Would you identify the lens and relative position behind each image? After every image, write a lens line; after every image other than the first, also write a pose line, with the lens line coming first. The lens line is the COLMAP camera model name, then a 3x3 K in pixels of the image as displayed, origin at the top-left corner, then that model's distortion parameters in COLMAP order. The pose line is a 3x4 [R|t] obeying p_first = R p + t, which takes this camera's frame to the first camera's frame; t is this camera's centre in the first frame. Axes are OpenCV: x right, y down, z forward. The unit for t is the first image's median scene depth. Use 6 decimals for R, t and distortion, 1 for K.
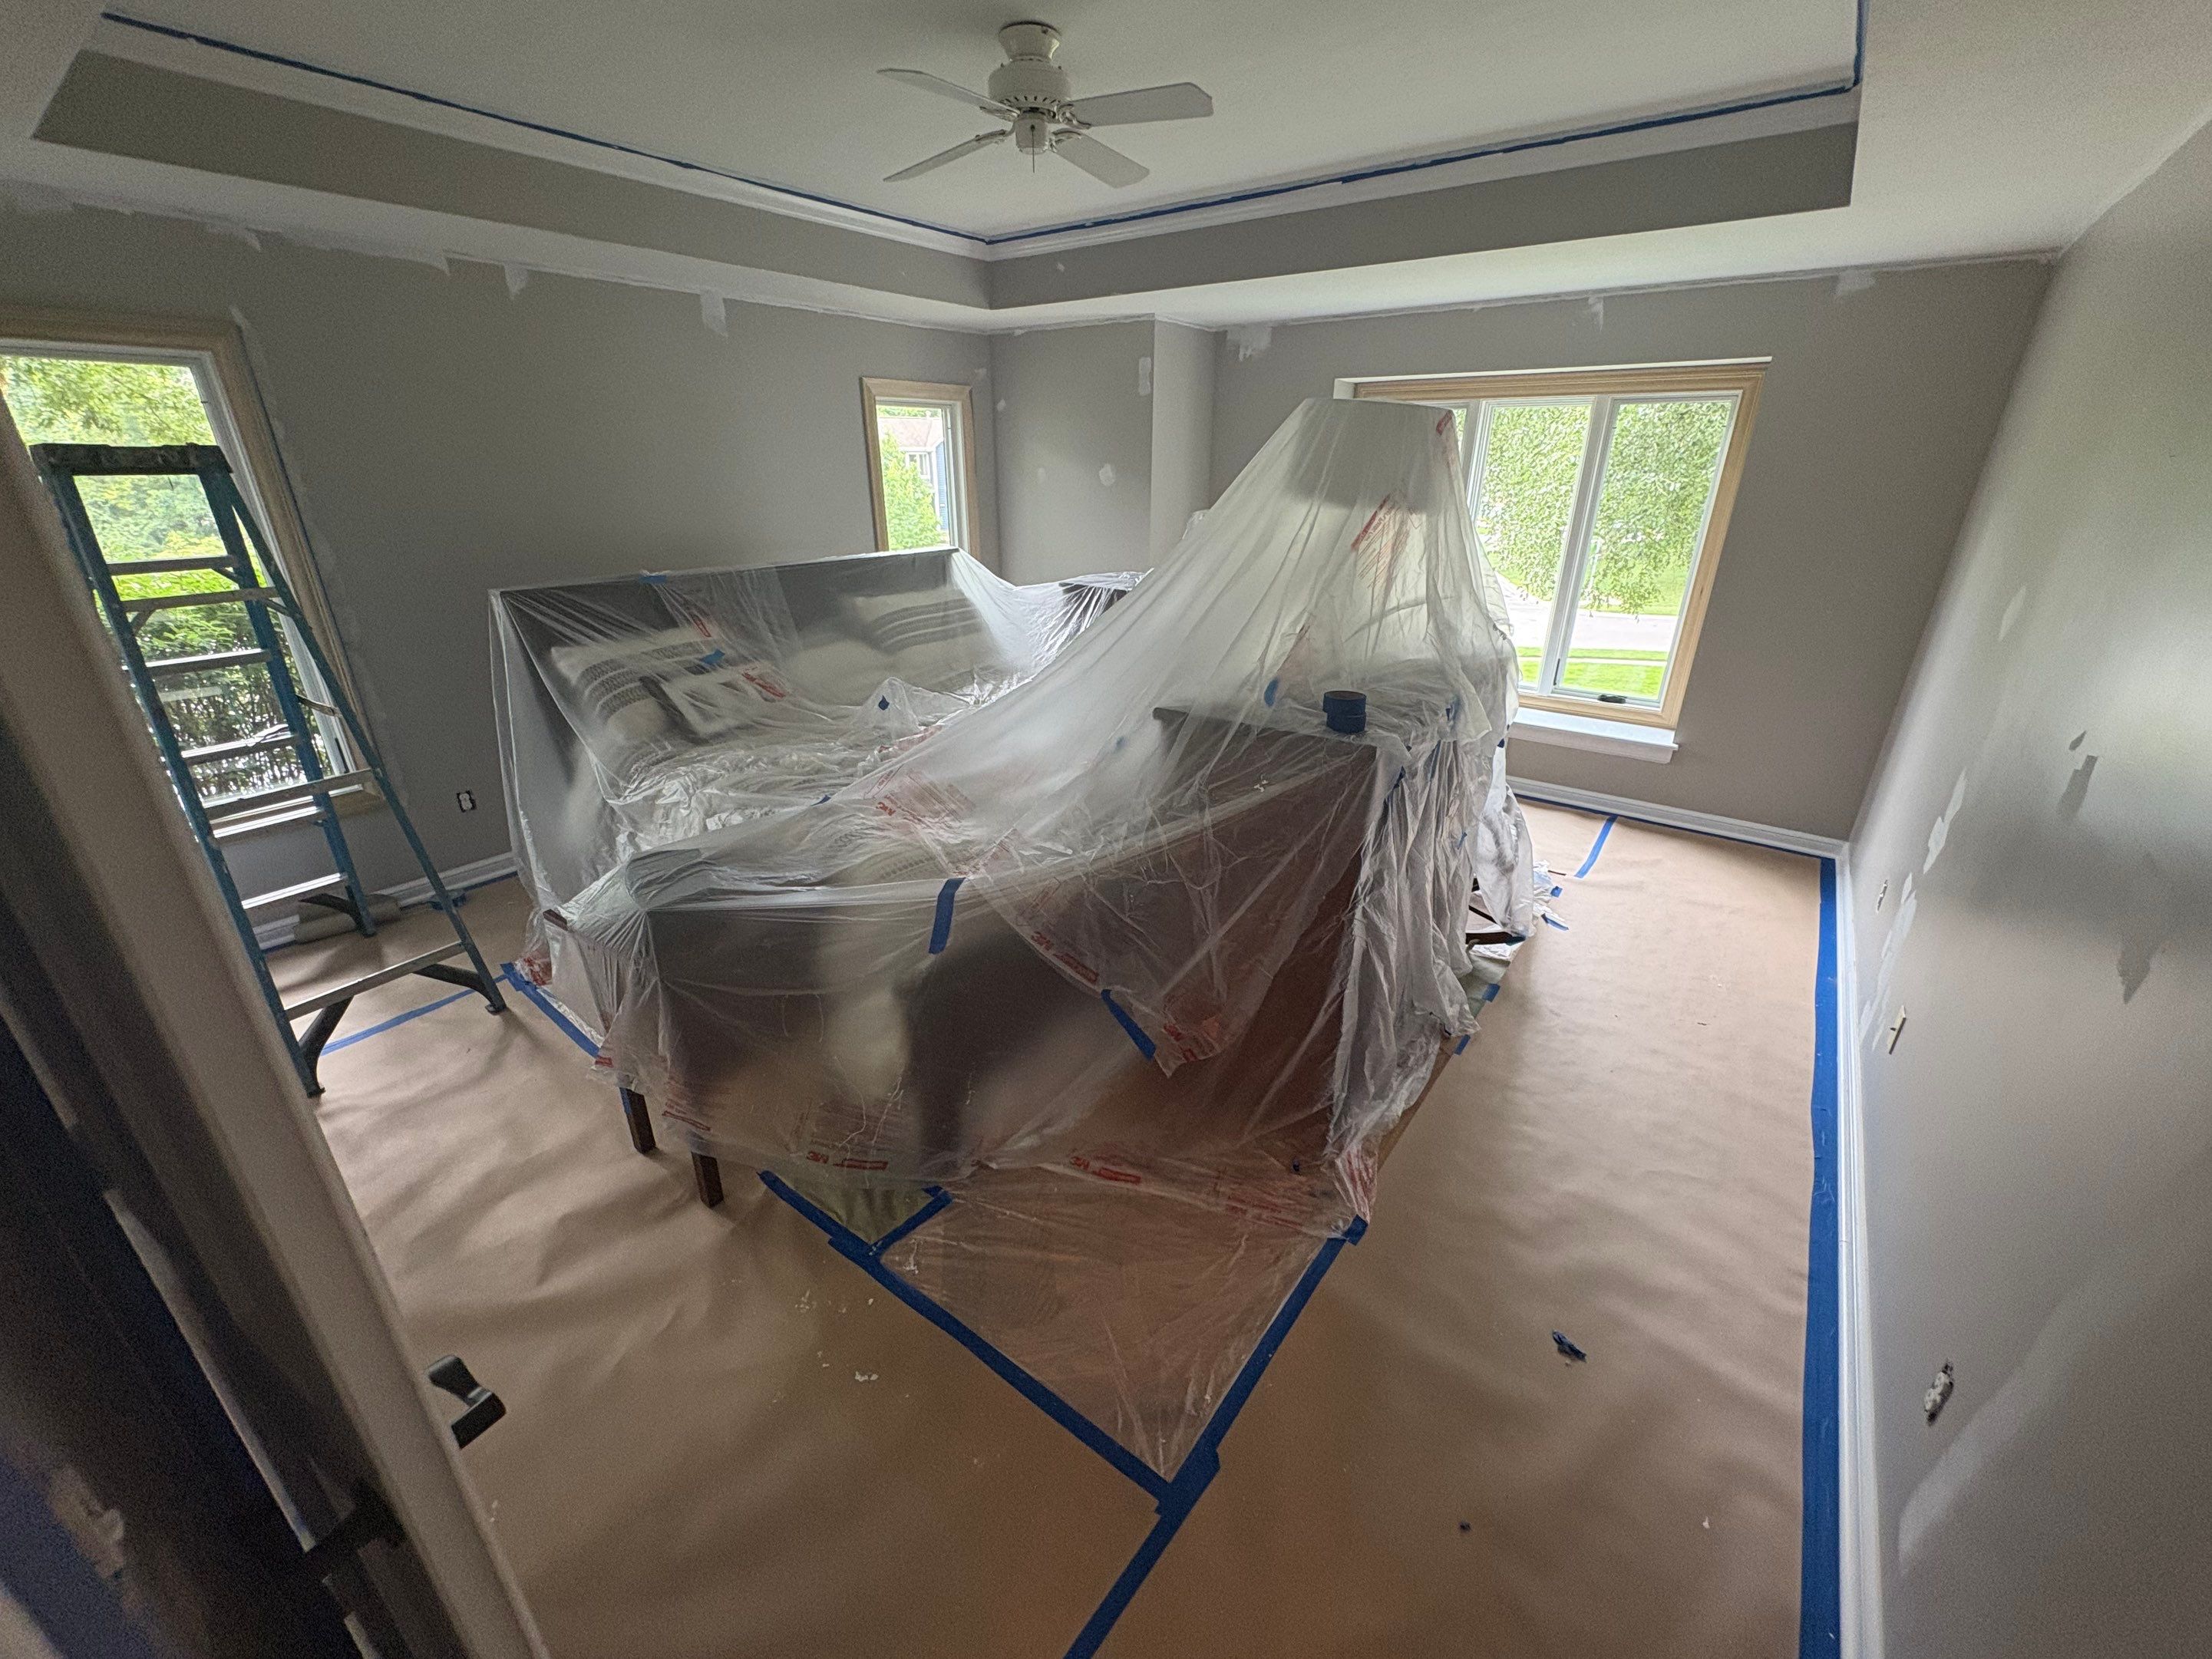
lens RADIAL K [[880.0, 0, 1099.0], [0, 880.0, 833.0], [0, 0, 1]] dist [0.001998, 0.000042]
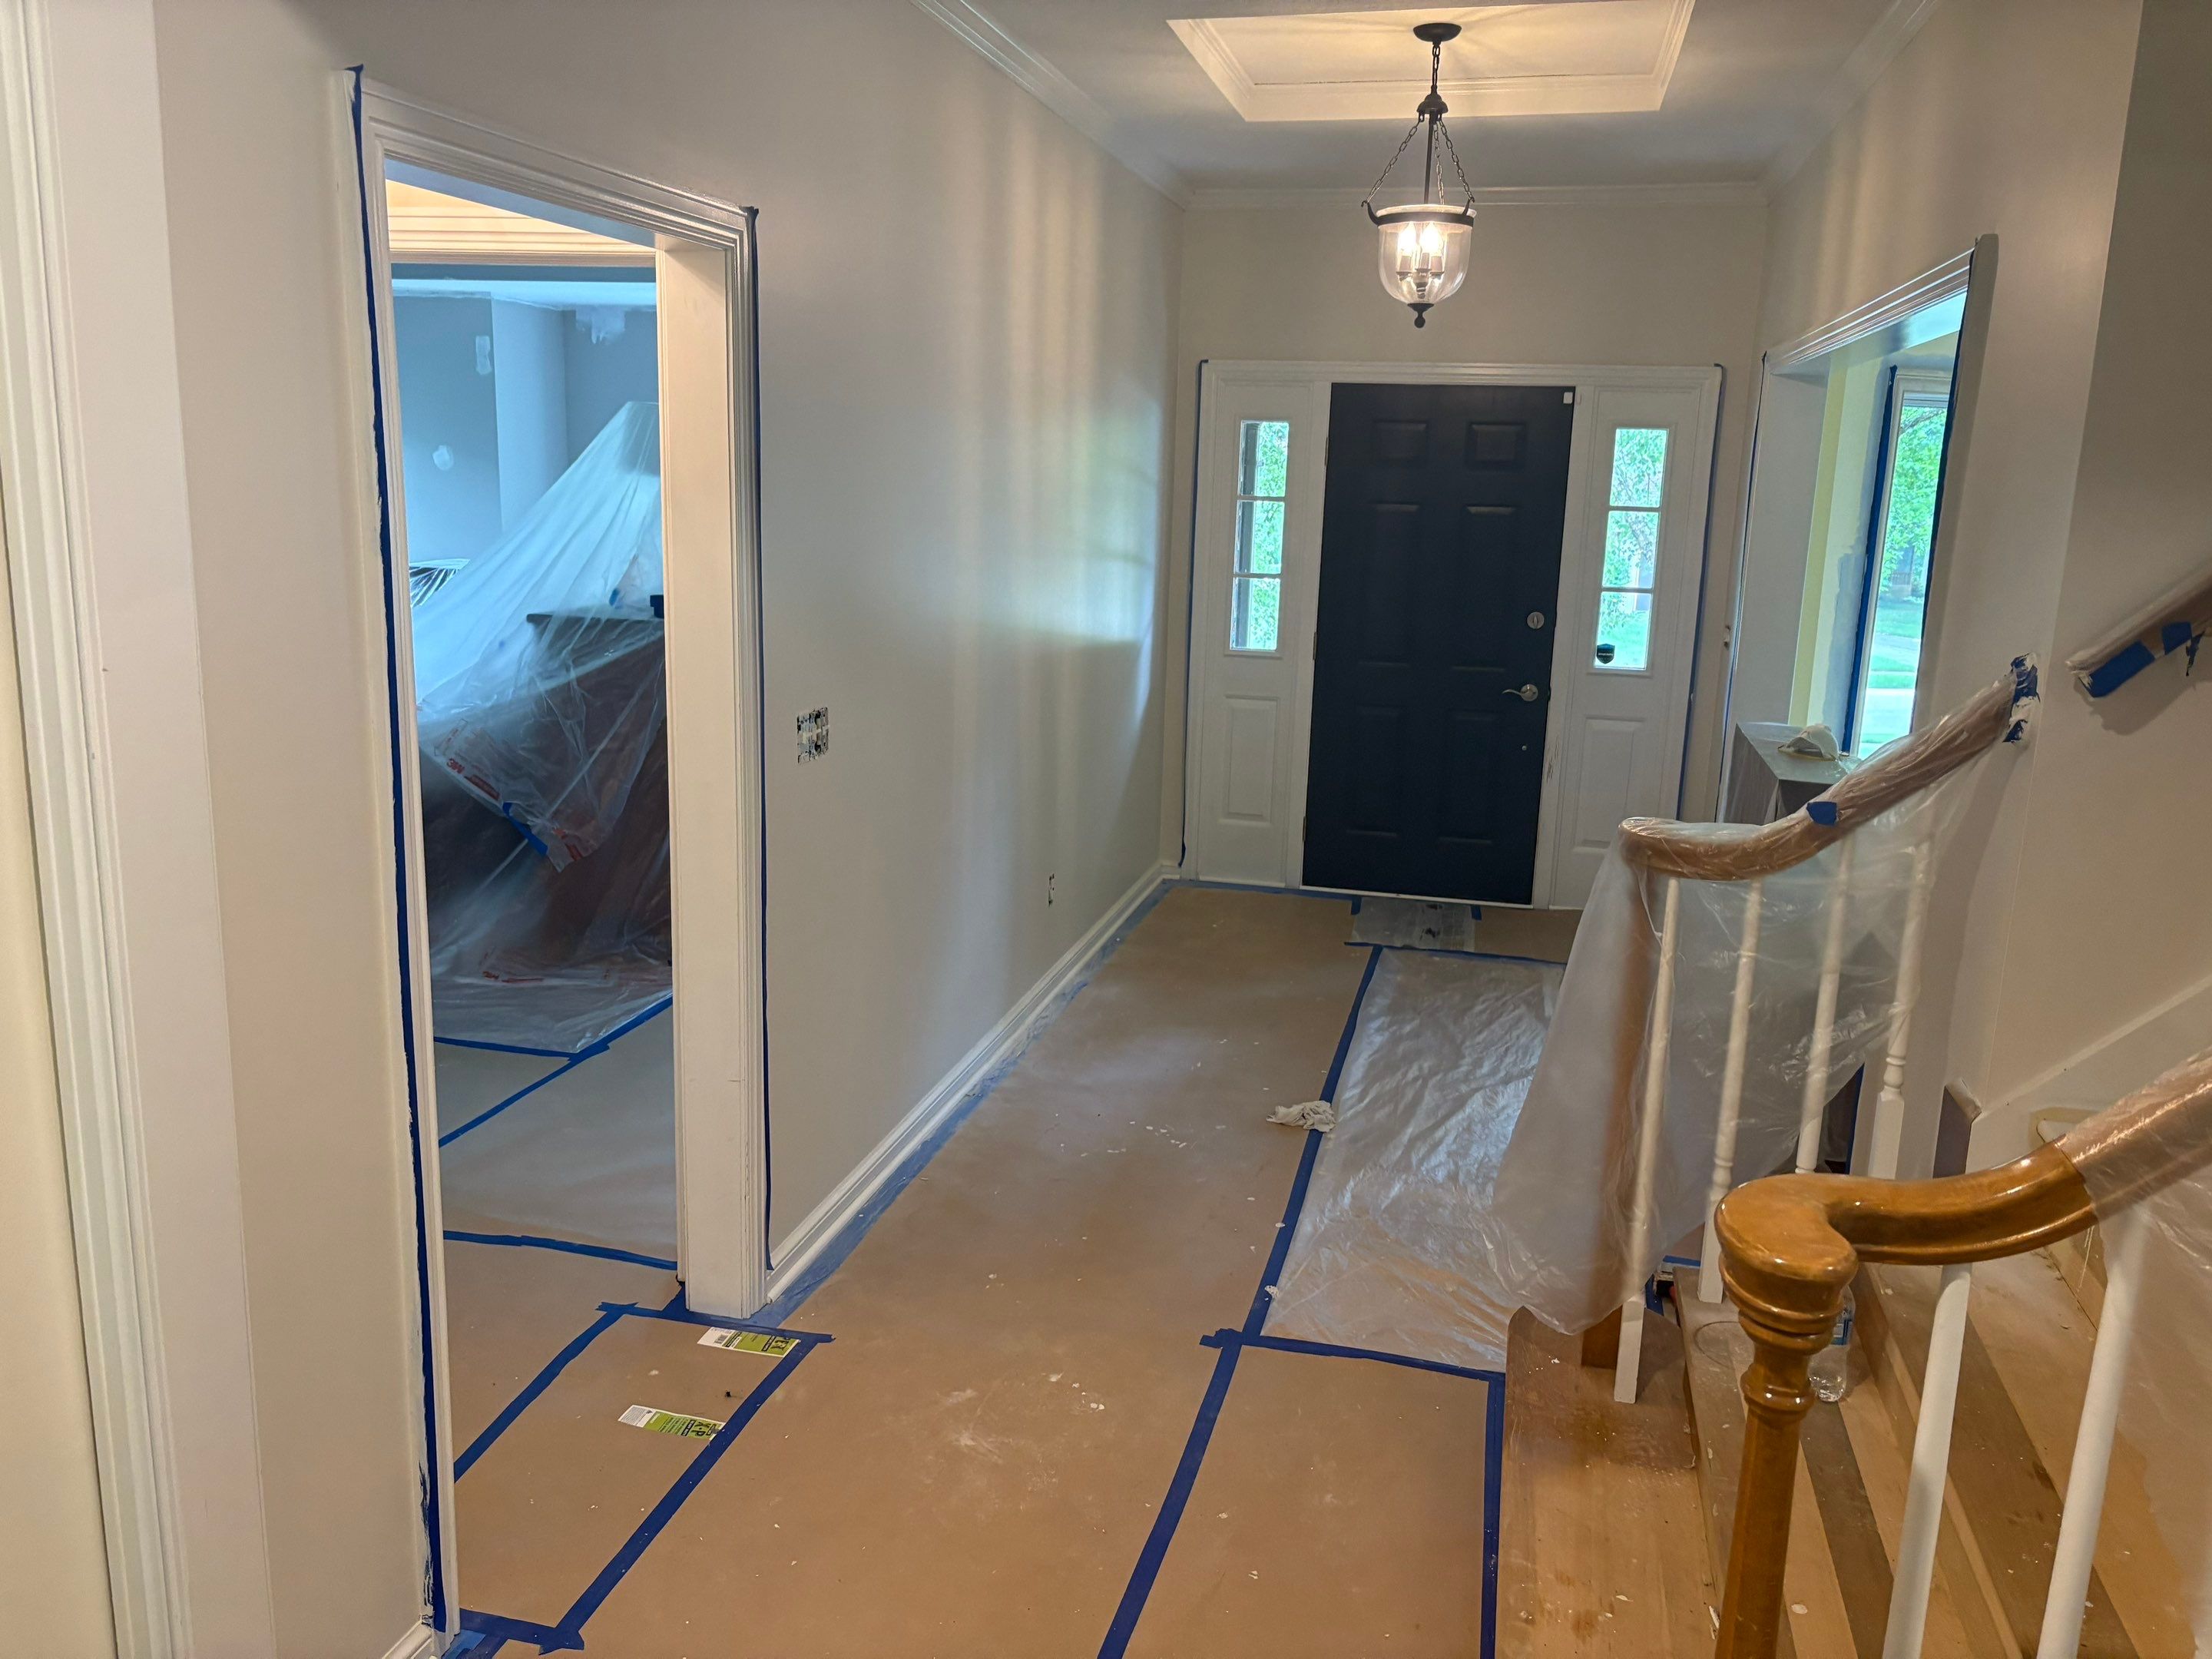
lens RADIAL K [[1682.7, 0, 1112.5], [0, 1682.7, 824.6], [0, 0, 1]] dist [0.009377, 0.001505]
pose [[0.917079, -0.060786, 0.394045, -0.159626], [0.131893, 0.978920, -0.155949, 0.730971], [-0.376259, 0.194989, 0.905764, -1.699736]]
